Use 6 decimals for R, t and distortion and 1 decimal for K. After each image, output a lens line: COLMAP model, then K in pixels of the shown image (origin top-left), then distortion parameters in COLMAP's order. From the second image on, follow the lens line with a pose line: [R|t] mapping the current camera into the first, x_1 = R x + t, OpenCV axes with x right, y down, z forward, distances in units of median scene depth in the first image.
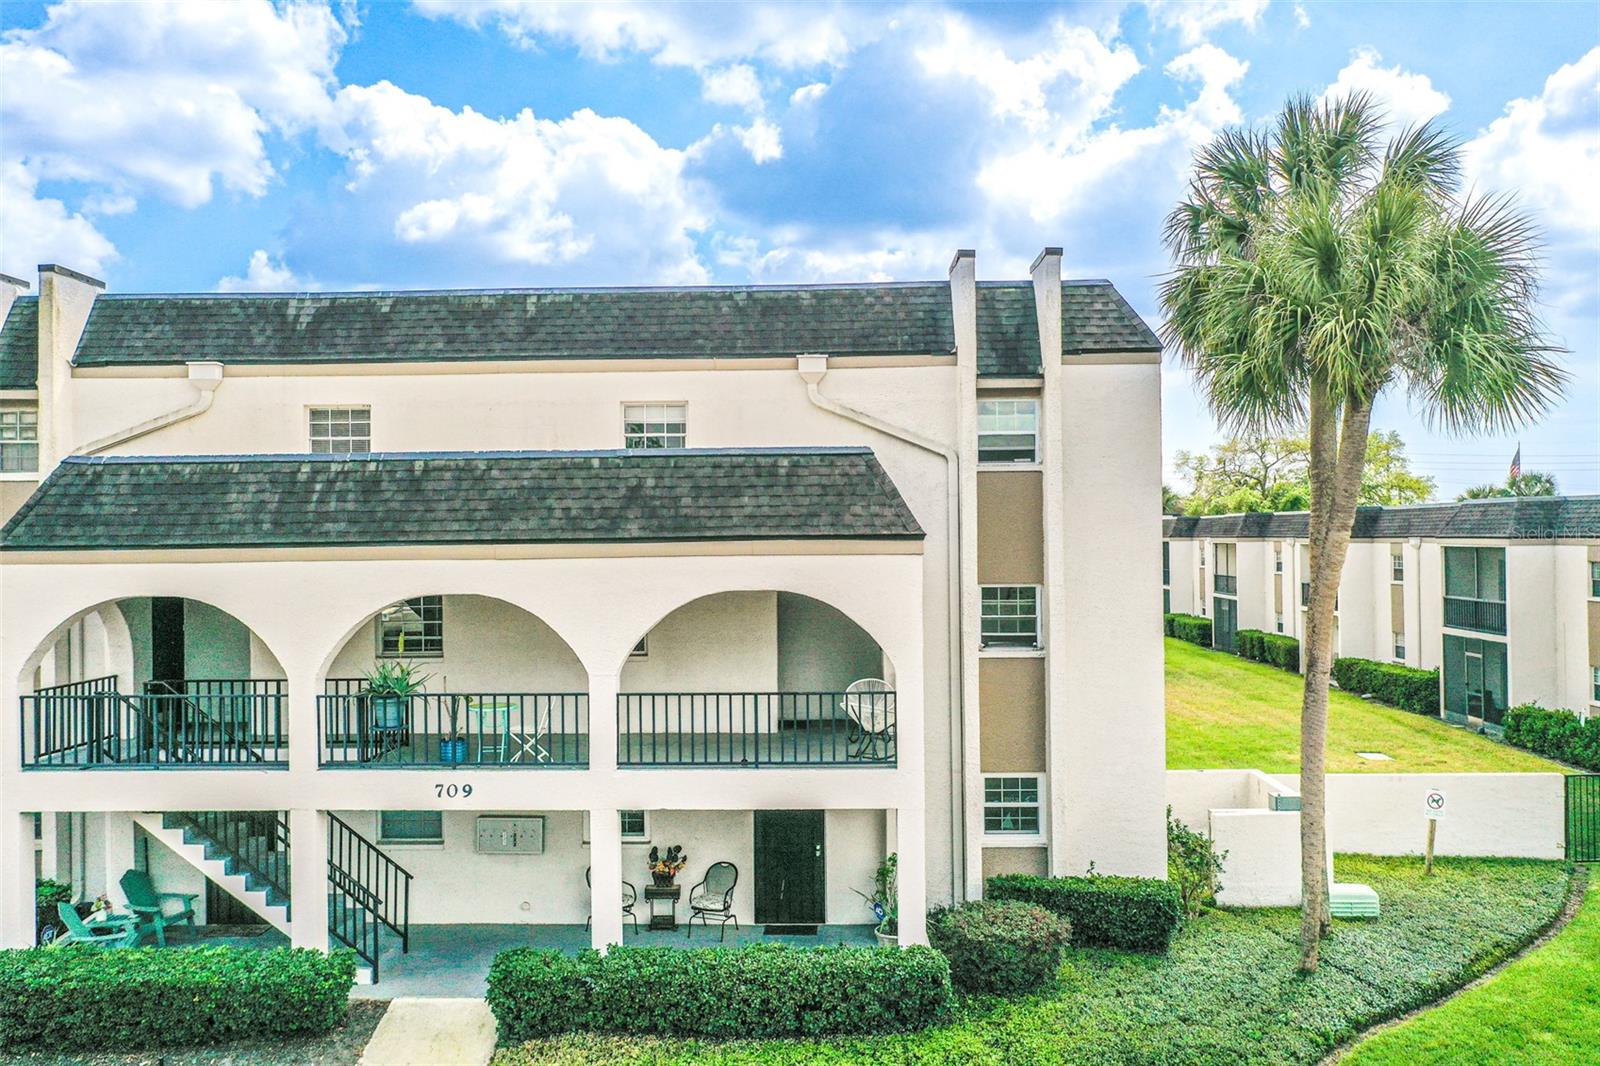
lens RADIAL K [[1257.9, 0, 800.0], [0, 1257.9, 533.0], [0, 0, 1]] dist [0.003123, -0.000802]
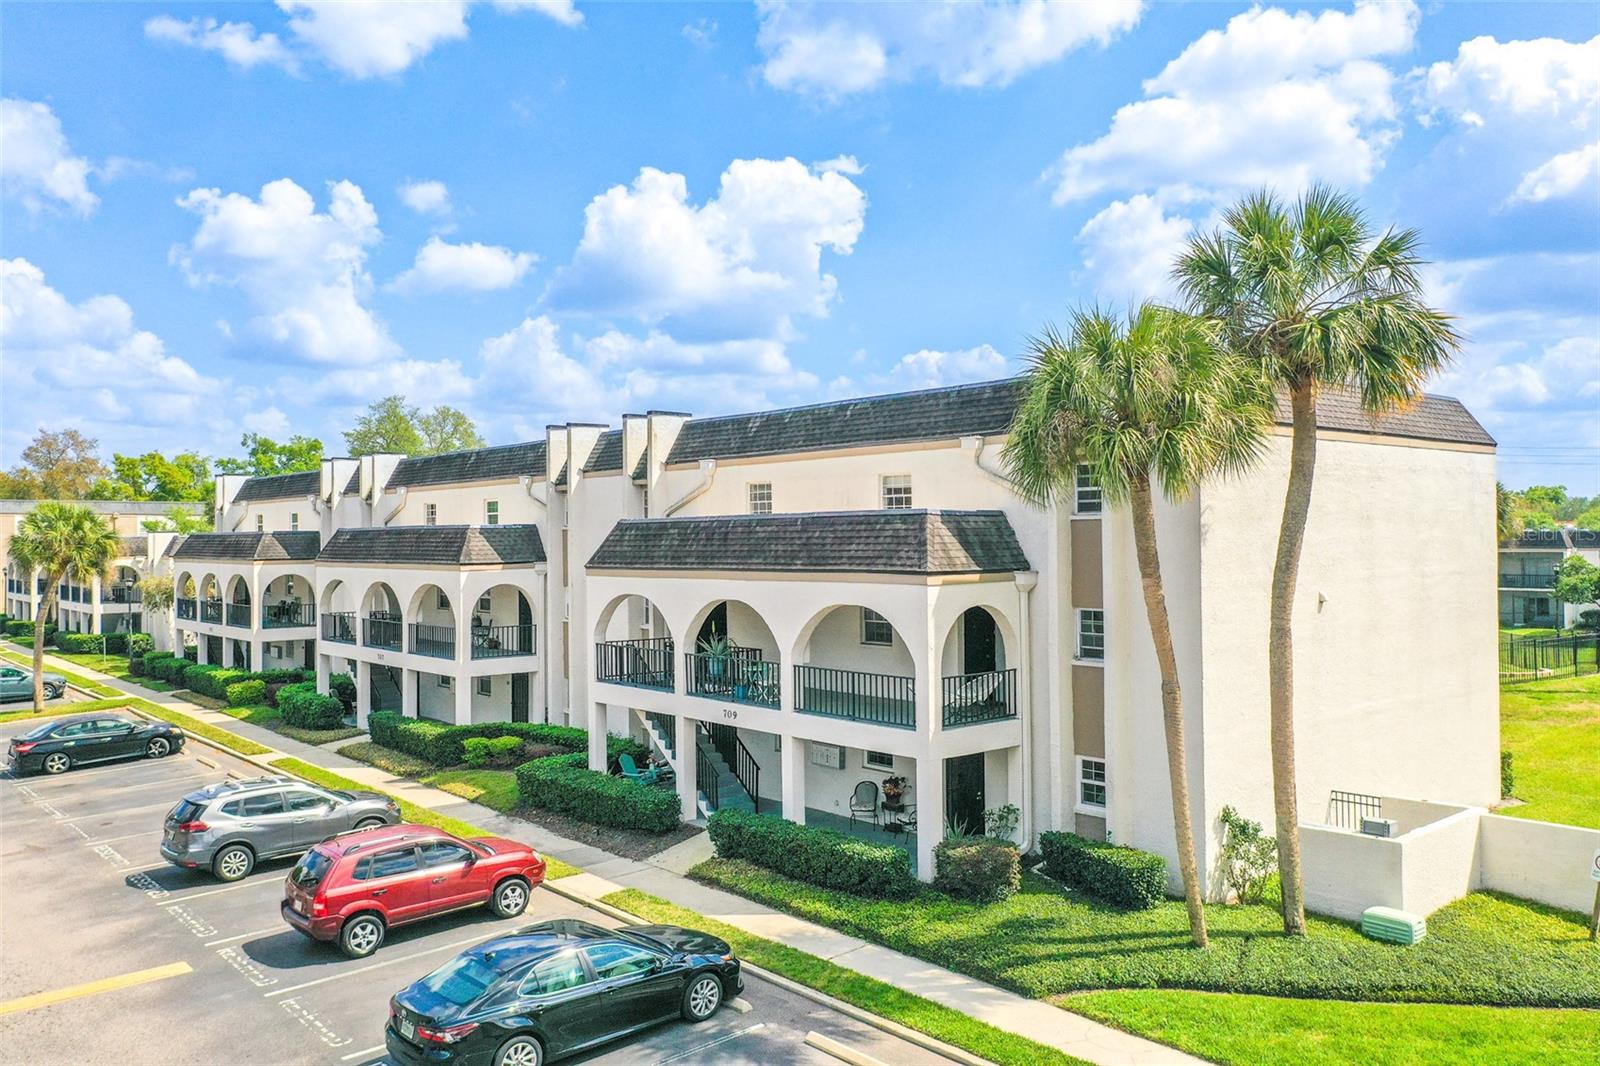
lens RADIAL K [[1257.9, 0, 800.0], [0, 1257.9, 533.0], [0, 0, 1]] dist [0.003123, -0.000802]
pose [[0.670868, -0.001012, -0.741576, 0.908920], [0.005483, 0.999979, 0.003596, -0.041227], [0.741557, -0.006478, 0.670859, -0.067579]]
